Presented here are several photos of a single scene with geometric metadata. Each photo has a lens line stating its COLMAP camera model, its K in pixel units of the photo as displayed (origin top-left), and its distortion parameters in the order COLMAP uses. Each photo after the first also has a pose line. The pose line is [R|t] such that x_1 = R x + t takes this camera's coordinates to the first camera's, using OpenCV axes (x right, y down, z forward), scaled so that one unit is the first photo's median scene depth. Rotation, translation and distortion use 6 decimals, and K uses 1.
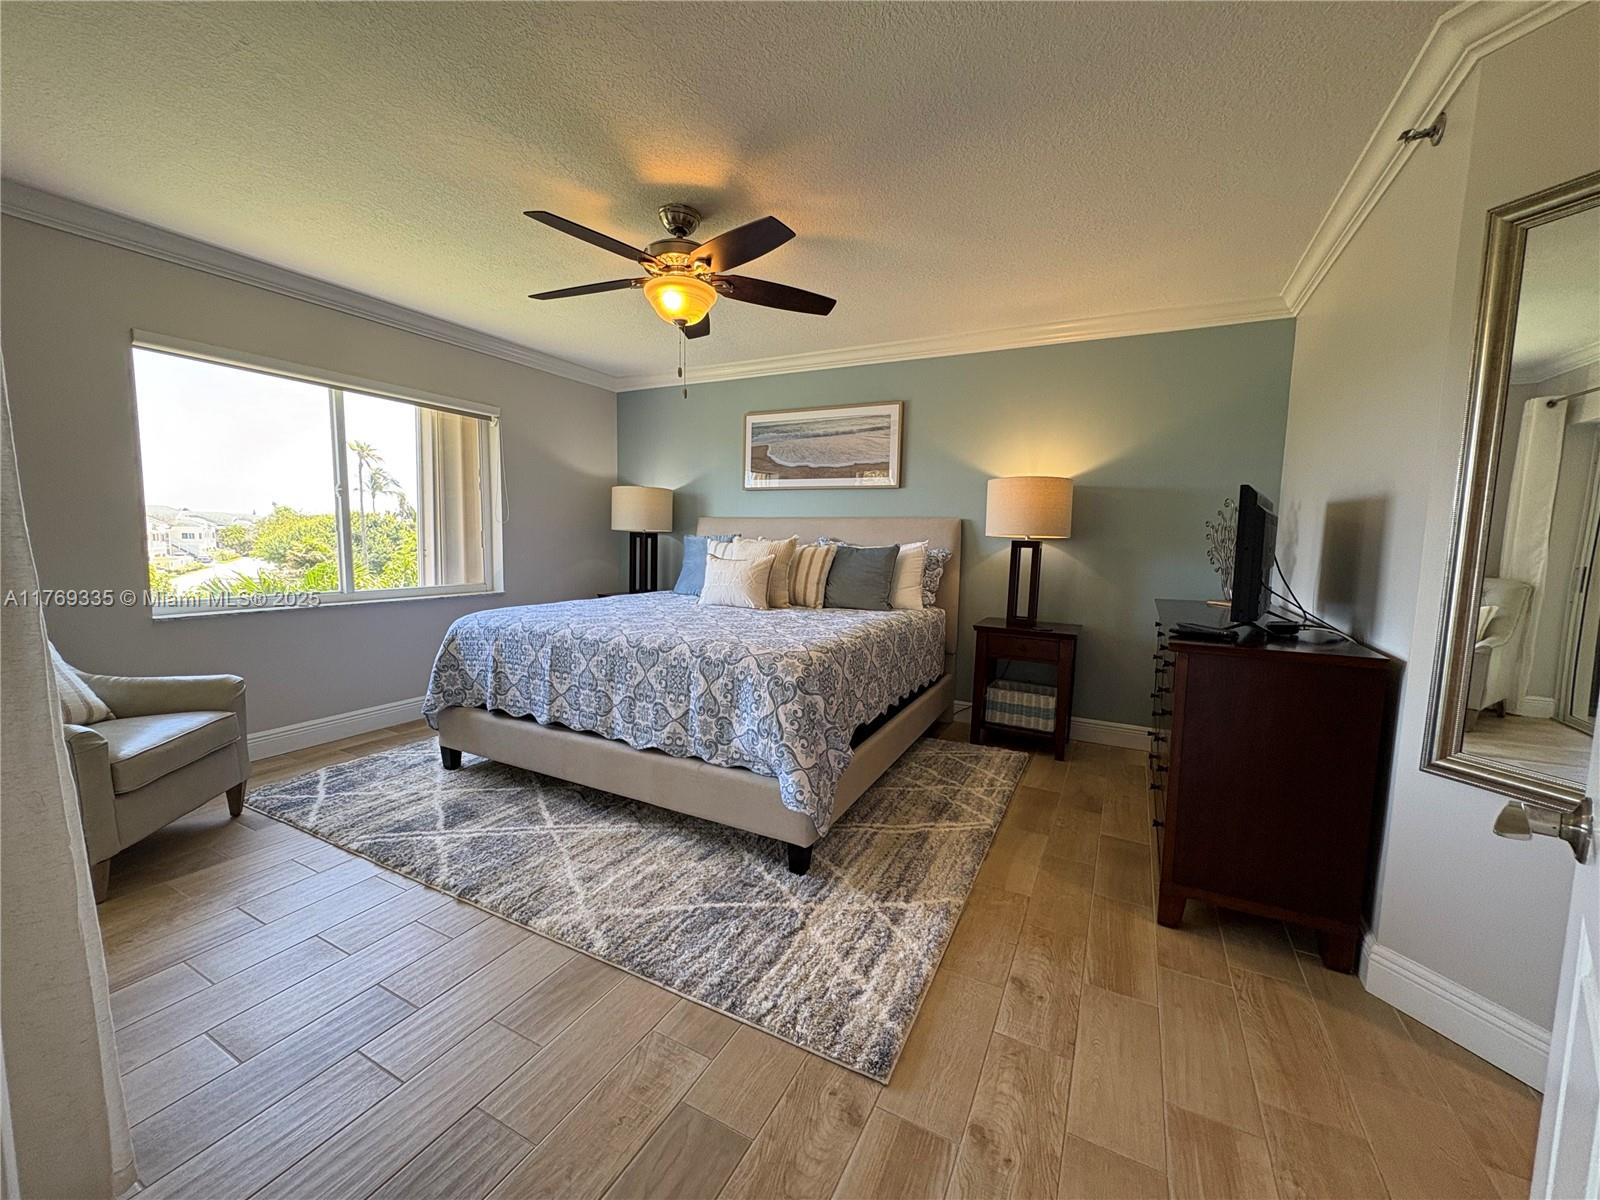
lens RADIAL K [[636.6, 0, 800.0], [0, 636.6, 600.0], [0, 0, 1]] dist [-0.000926, 0.000436]
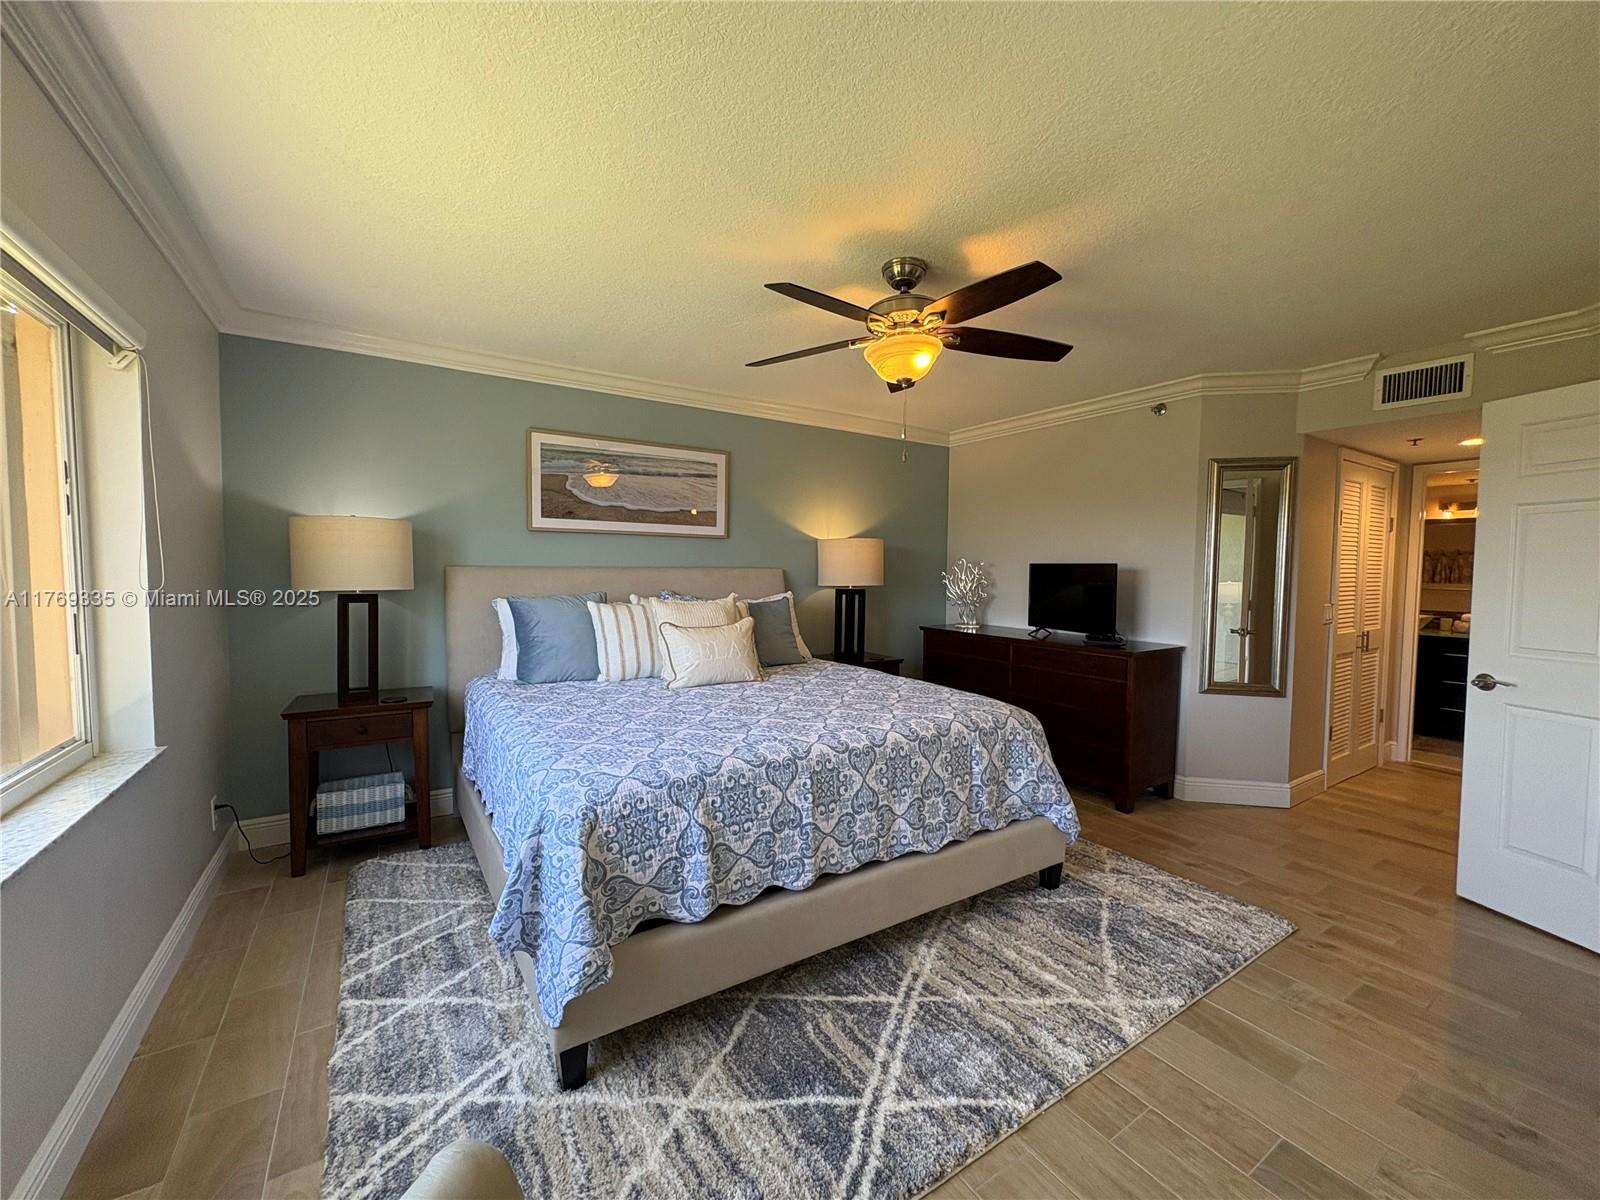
lens RADIAL K [[636.6, 0, 800.0], [0, 636.6, 600.0], [0, 0, 1]] dist [-0.000926, 0.000436]
pose [[0.494631, -0.057132, 0.867223, -1.059966], [0.085239, 0.996215, 0.017012, -0.142933], [-0.864913, 0.065507, 0.497629, 0.671847]]
